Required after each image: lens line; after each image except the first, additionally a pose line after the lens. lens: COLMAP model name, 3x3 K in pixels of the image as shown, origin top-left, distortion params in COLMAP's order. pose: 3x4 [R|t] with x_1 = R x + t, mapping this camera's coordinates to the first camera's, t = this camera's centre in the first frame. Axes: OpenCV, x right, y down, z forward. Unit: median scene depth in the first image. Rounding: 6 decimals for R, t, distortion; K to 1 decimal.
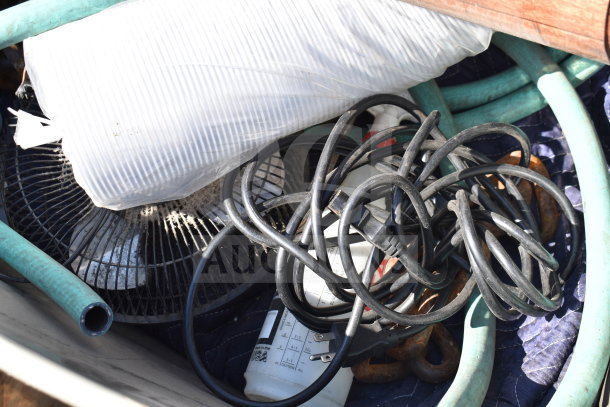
lens RADIAL K [[939.3, 0, 305.2], [0, 939.3, 203.5], [0, 0, 1]] dist [0.016761, 0.000000]
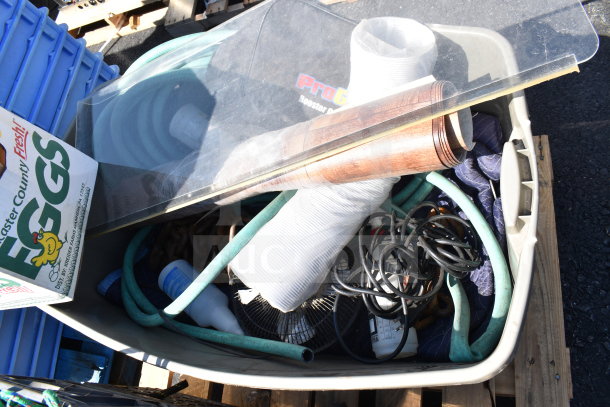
lens RADIAL K [[476.7, 0, 304.8], [0, 476.7, 203.4], [0, 0, 1]] dist [-0.083047, -0.013052]
pose [[0.889811, -0.455385, -0.029360, -0.015626], [0.446679, 0.882349, -0.148116, -0.038862], [0.093356, 0.118681, 0.988534, -0.202295]]
